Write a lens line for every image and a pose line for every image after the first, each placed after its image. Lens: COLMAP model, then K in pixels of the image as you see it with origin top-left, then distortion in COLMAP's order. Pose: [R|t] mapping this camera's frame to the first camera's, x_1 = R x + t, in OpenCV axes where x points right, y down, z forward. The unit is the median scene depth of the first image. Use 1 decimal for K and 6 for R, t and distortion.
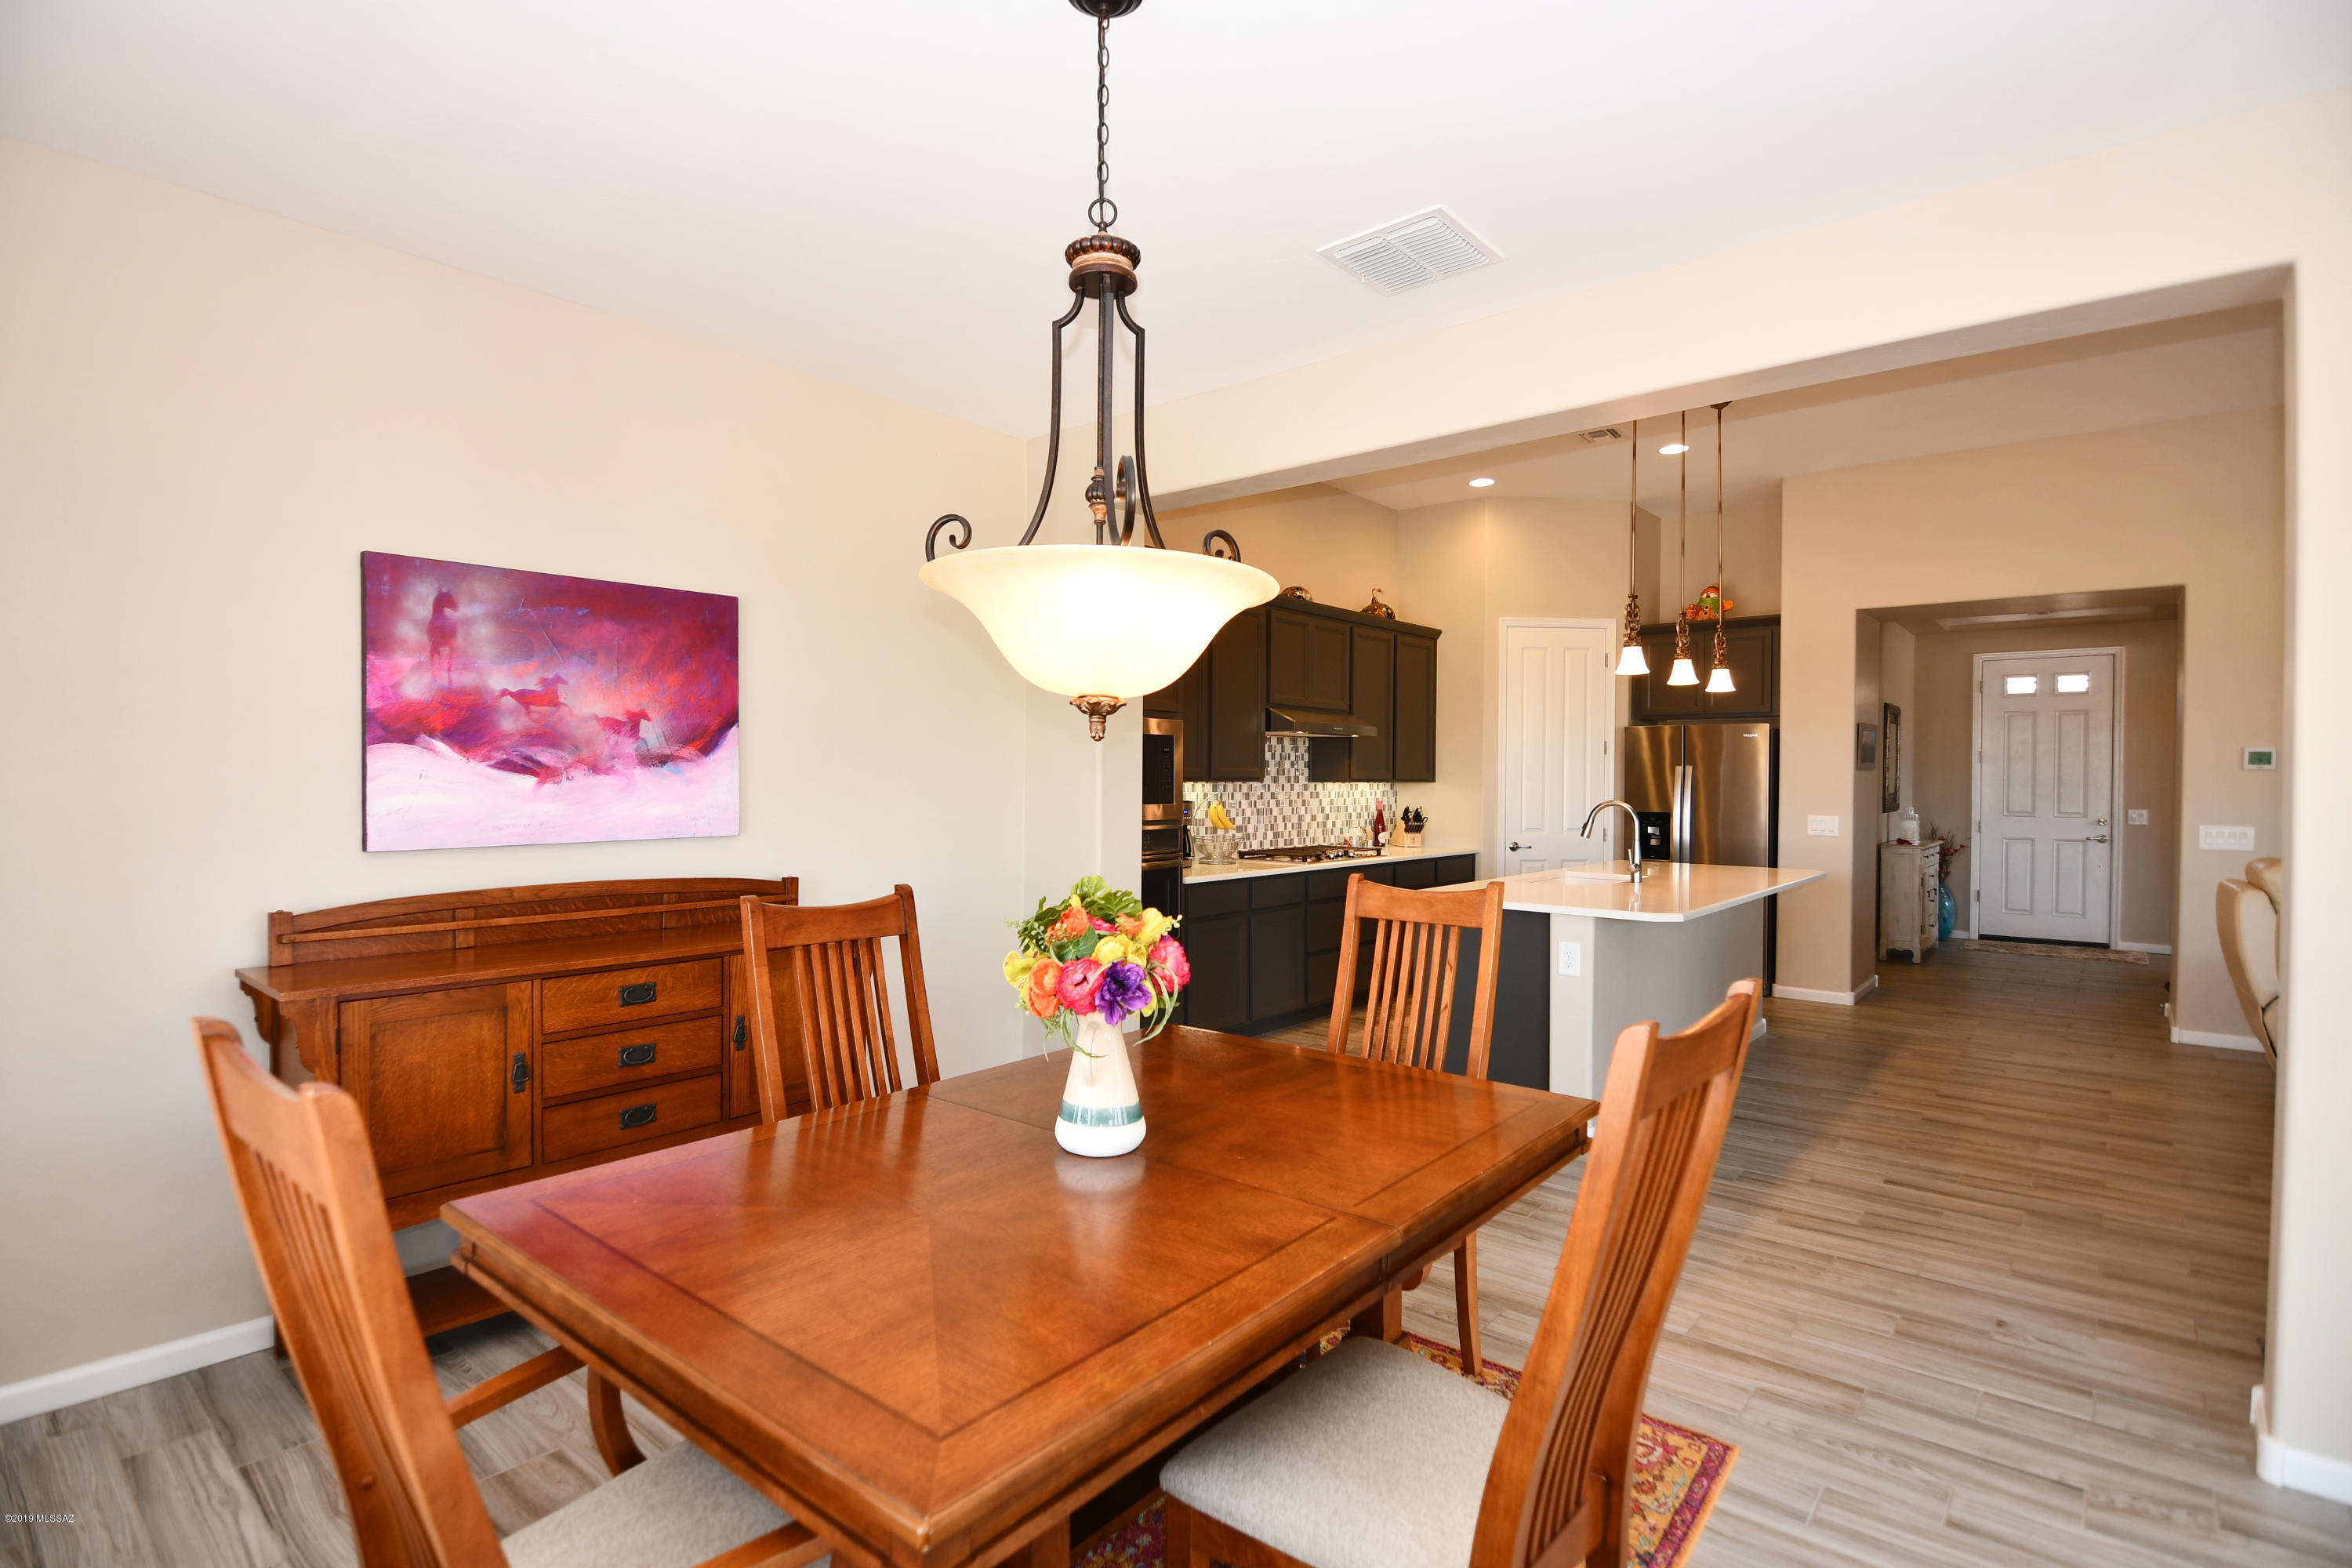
lens RADIAL K [[1193.6, 0, 1180.4], [0, 1193.6, 773.3], [0, 0, 1]] dist [0.005844, -0.000070]
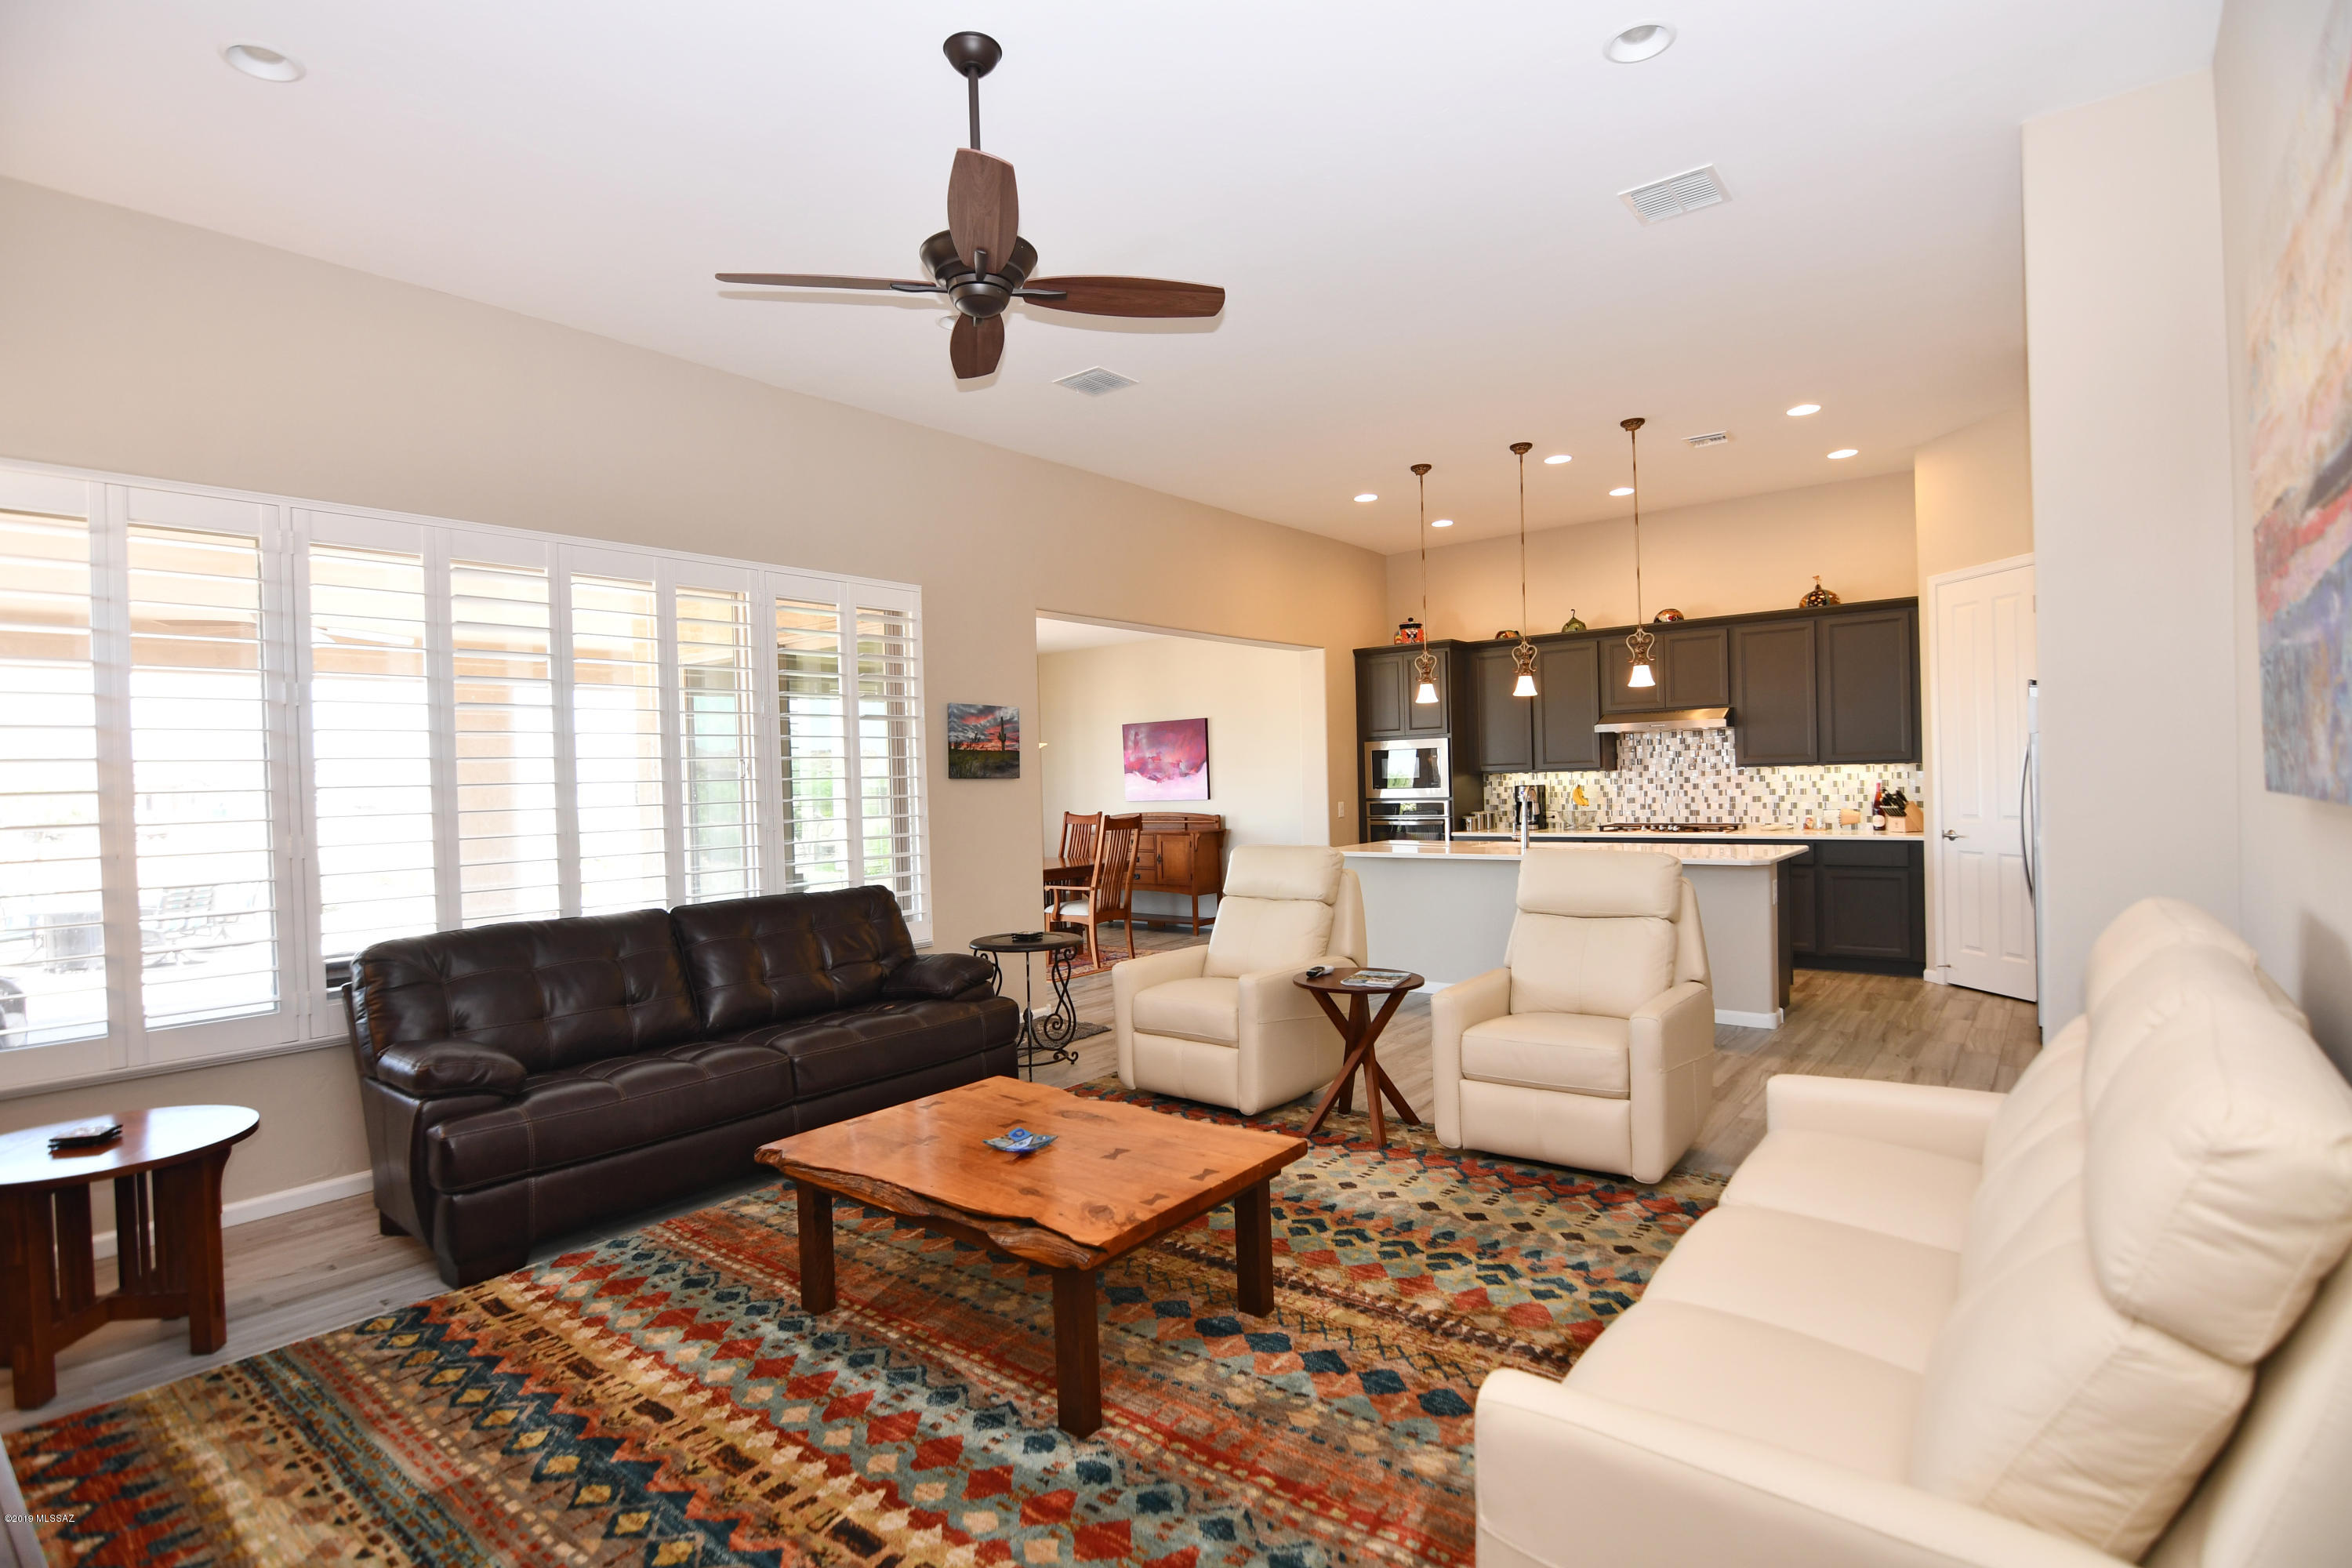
lens RADIAL K [[1193.6, 0, 1174.9], [0, 1193.6, 788.2], [0, 0, 1]] dist [0.005844, -0.000070]
pose [[-0.046233, 0.004371, -0.998921, 1.810068], [0.030940, 0.999517, 0.002941, 0.010149], [0.998451, -0.030771, -0.046346, 0.744082]]
